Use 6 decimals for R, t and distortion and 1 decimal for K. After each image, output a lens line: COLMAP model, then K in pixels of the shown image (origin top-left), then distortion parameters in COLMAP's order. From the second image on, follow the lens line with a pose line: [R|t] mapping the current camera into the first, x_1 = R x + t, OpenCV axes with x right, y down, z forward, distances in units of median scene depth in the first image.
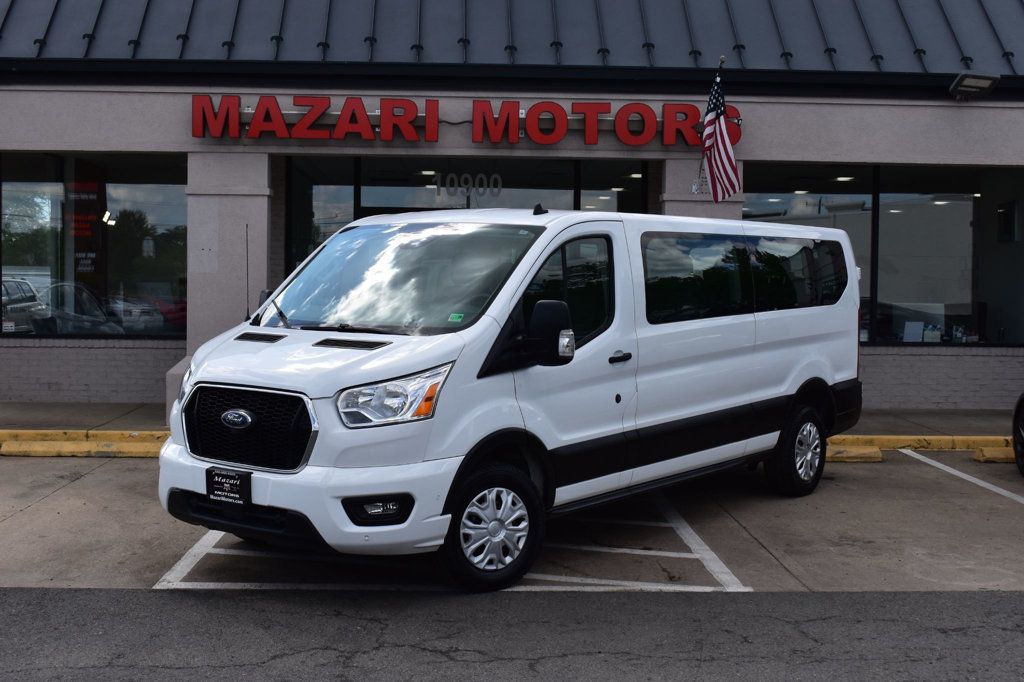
lens RADIAL K [[1255.1, 0, 508.7], [0, 1255.1, 339.6], [0, 0, 1]] dist [-0.004182, 0.000000]
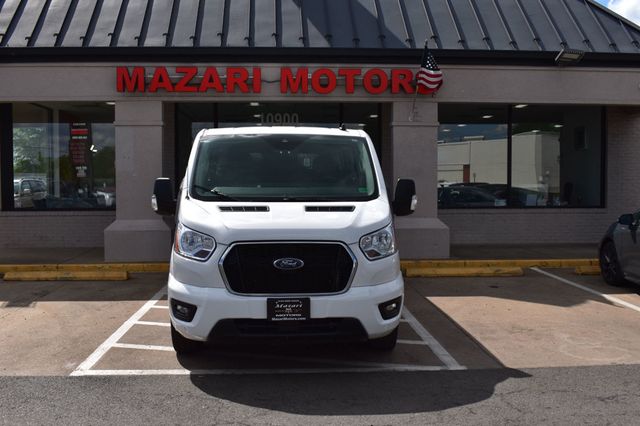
lens RADIAL K [[638.4, 0, 317.2], [0, 638.4, 213.6], [0, 0, 1]] dist [-0.051333, 0.000000]
pose [[0.999663, -0.014705, 0.021407, -0.000459], [0.014537, 0.999862, 0.007984, 0.001552], [-0.021522, -0.007670, 0.999739, 0.130789]]
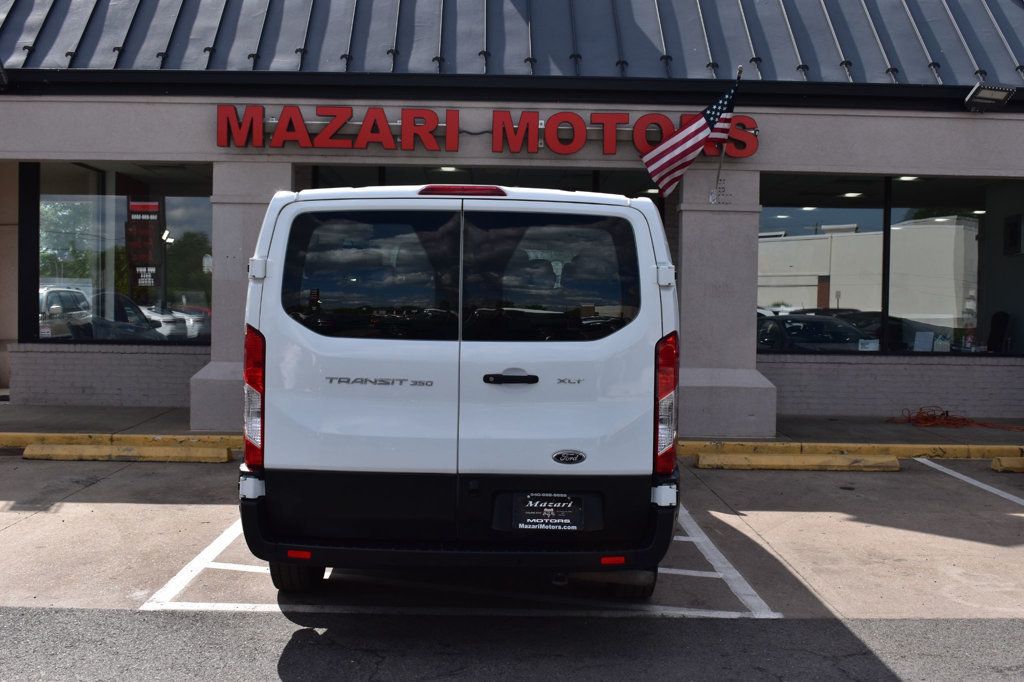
lens RADIAL K [[1133.8, 0, 513.9], [0, 1133.8, 344.3], [0, 0, 1]] dist [-0.032740, 0.000000]
pose [[0.999842, 0.005054, -0.017031, 0.004854], [-0.005118, 0.999980, -0.003710, 0.001290], [0.017012, 0.003797, 0.999848, 0.089199]]
